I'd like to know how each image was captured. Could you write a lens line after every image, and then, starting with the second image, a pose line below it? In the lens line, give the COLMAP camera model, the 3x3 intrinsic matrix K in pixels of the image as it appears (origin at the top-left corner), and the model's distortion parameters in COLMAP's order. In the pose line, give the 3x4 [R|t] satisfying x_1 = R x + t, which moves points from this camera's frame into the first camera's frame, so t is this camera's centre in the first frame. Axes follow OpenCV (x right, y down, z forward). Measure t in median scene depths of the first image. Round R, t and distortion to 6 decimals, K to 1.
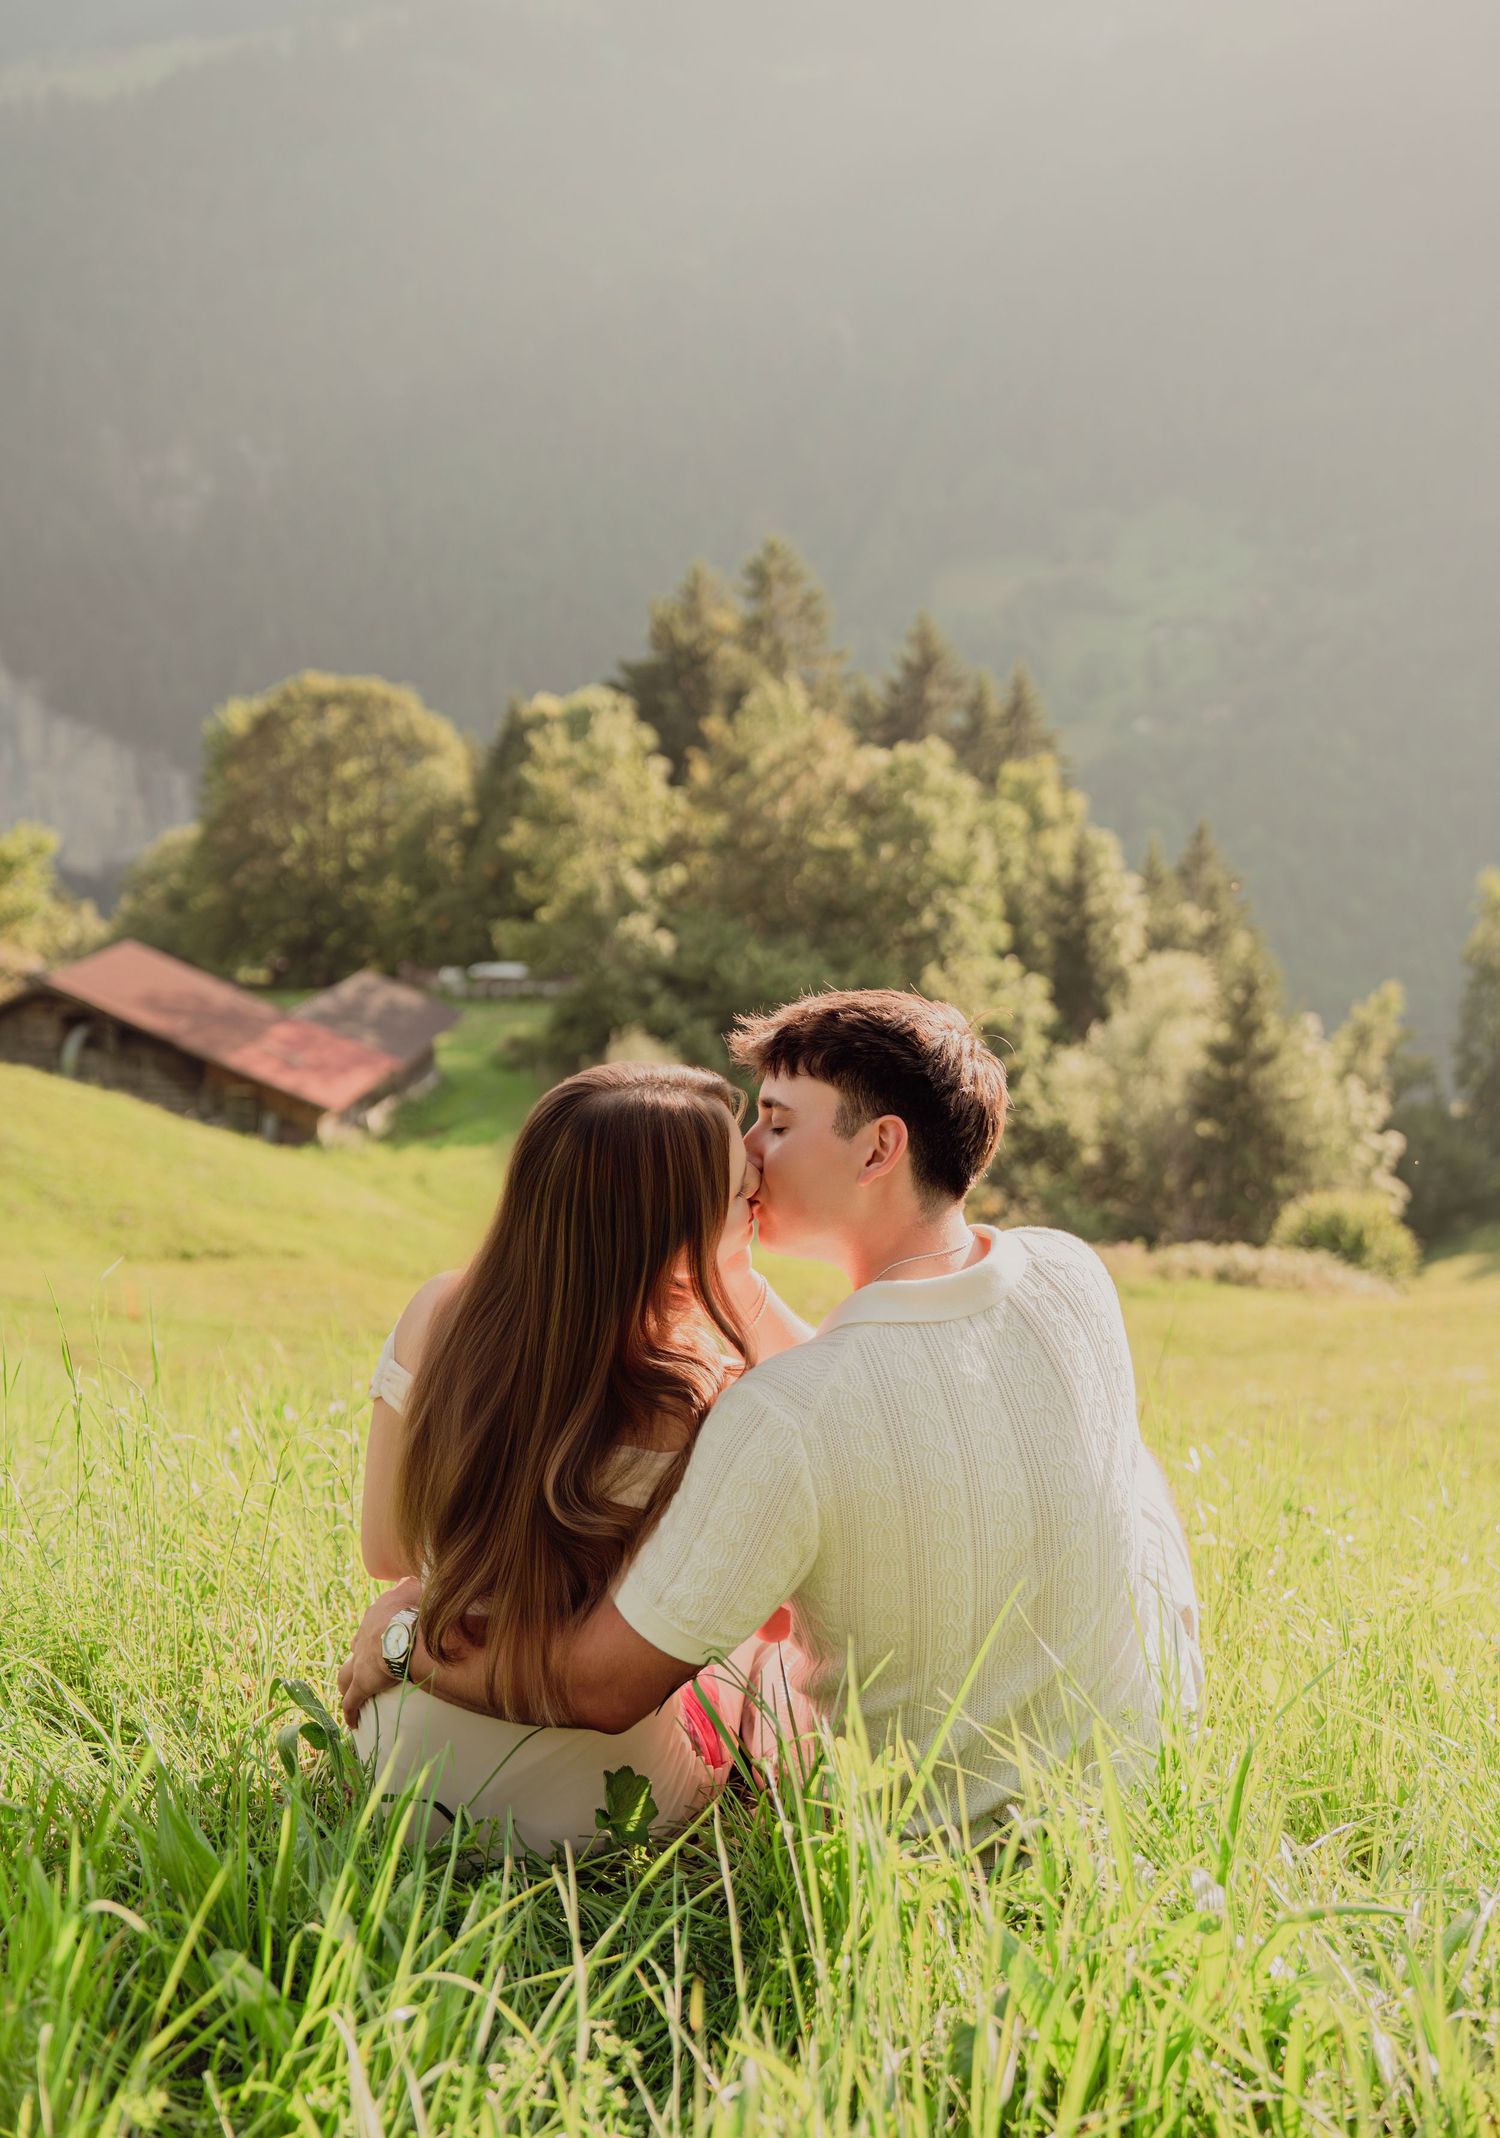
lens RADIAL K [[2657.8, 0, 790.1], [0, 2657.8, 993.6], [0, 0, 1]] dist [0.029313, 0.000000]
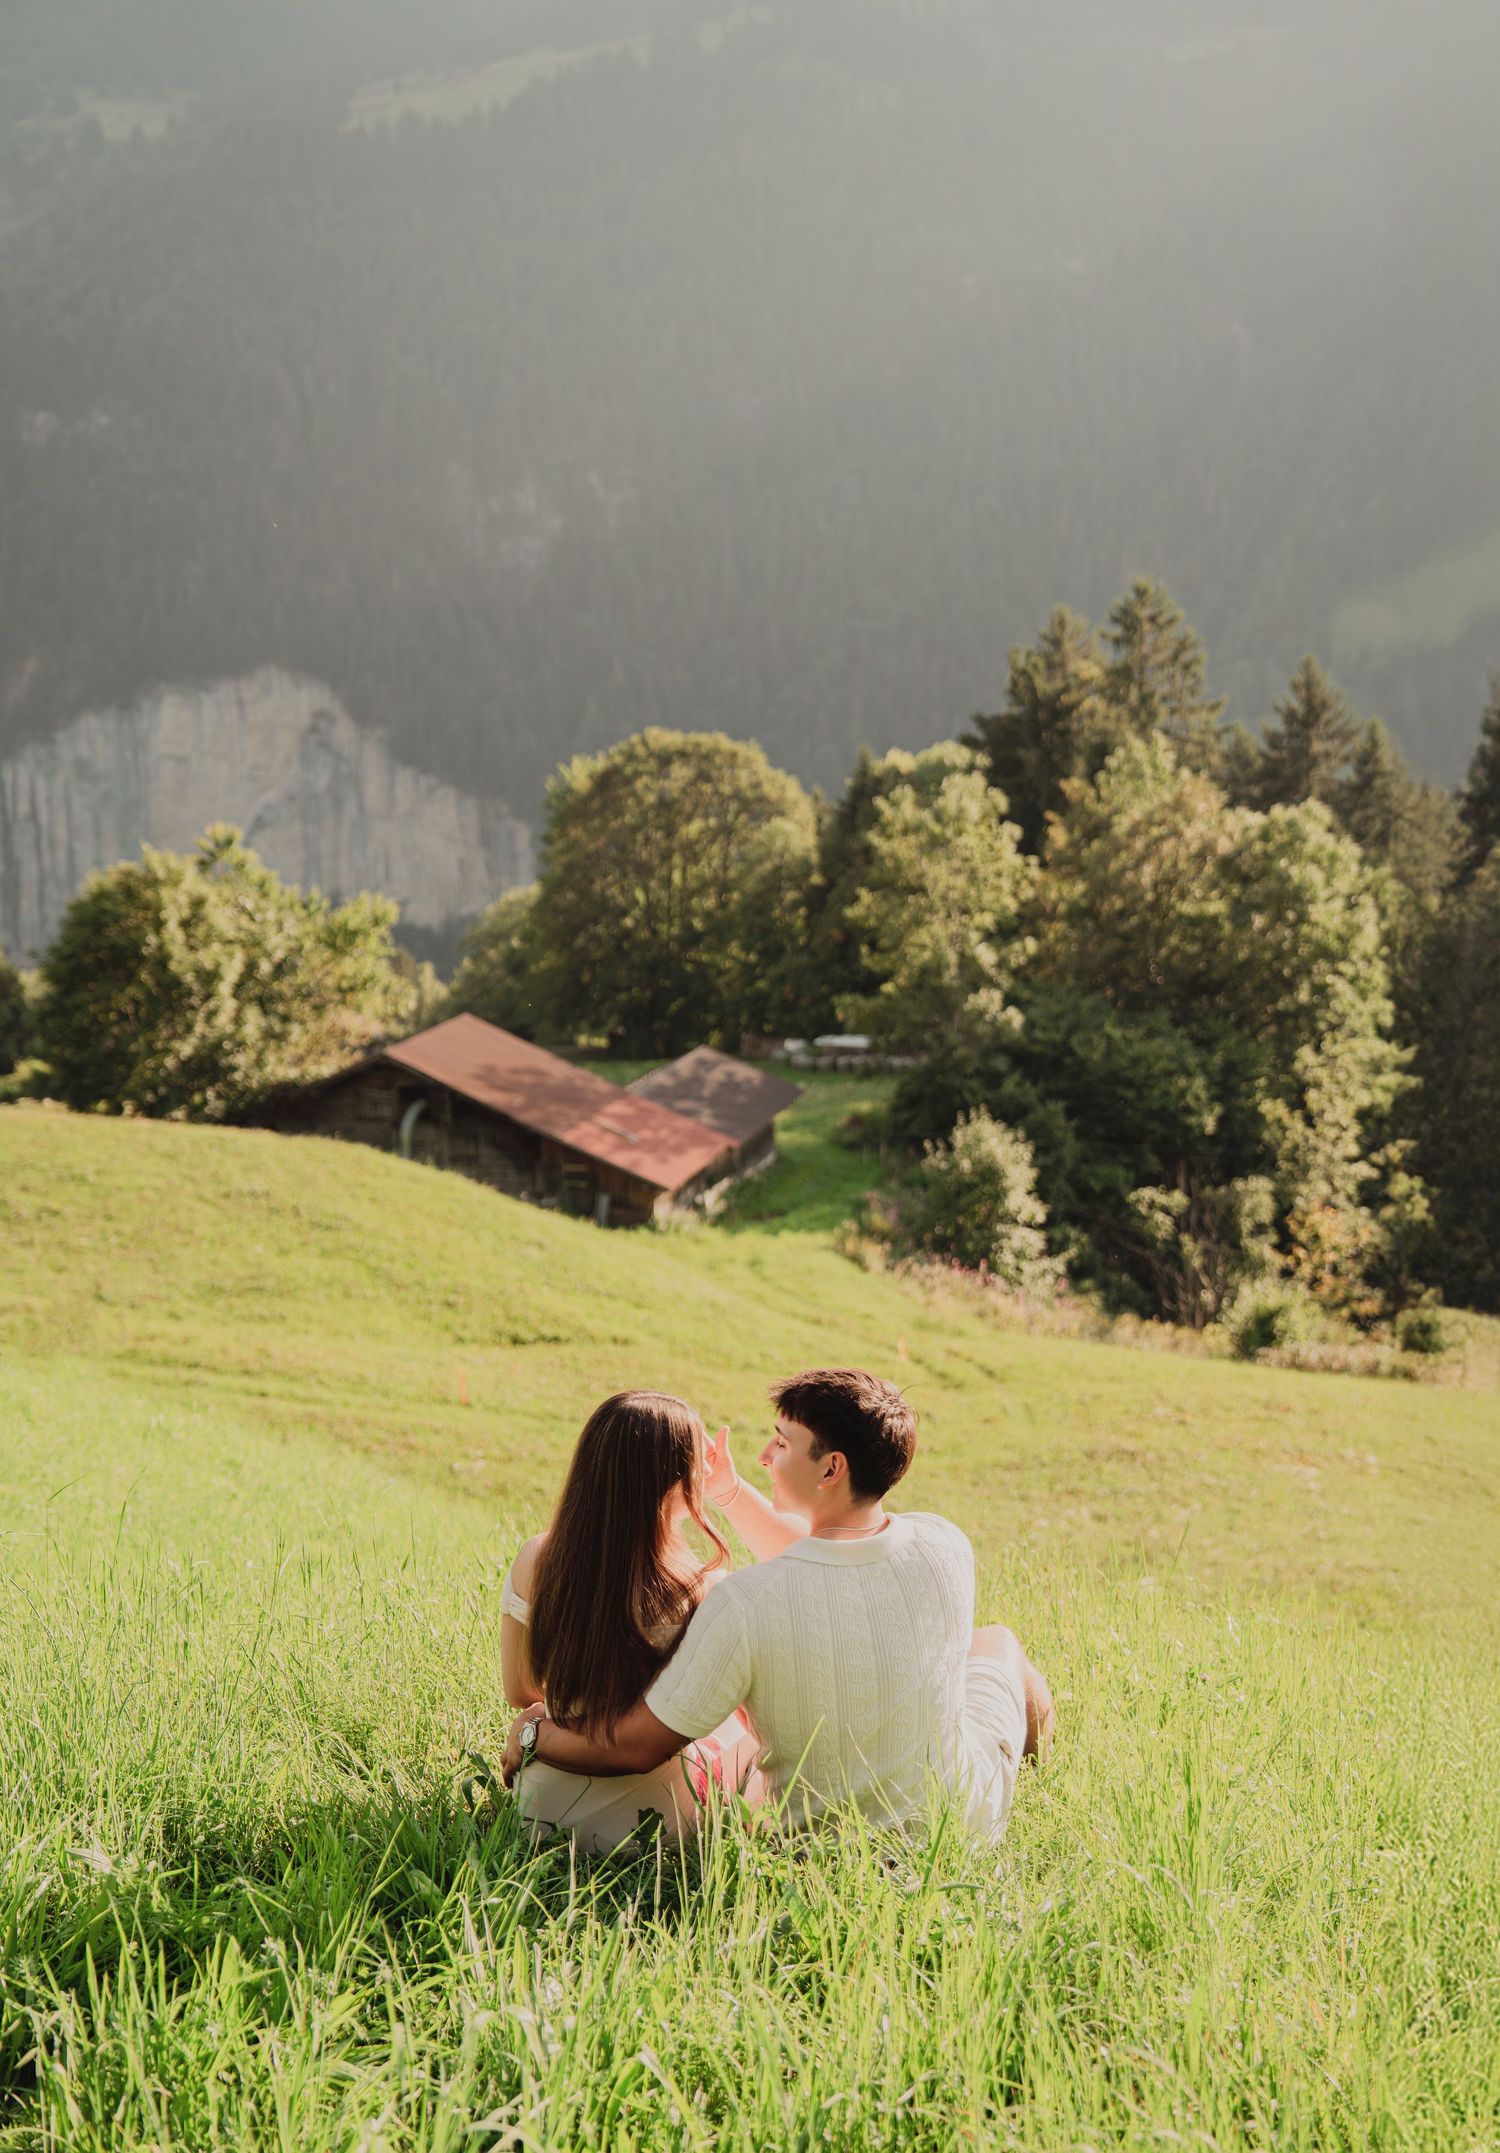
lens RADIAL K [[3217.9, 0, 719.0], [0, 3217.9, 932.4], [0, 0, 1]] dist [0.137612, 0.000000]
pose [[0.985349, 0.010297, -0.170237, 0.042748], [-0.012111, 0.999880, -0.009621, -0.036387], [0.170118, 0.011542, 0.985356, -0.146535]]
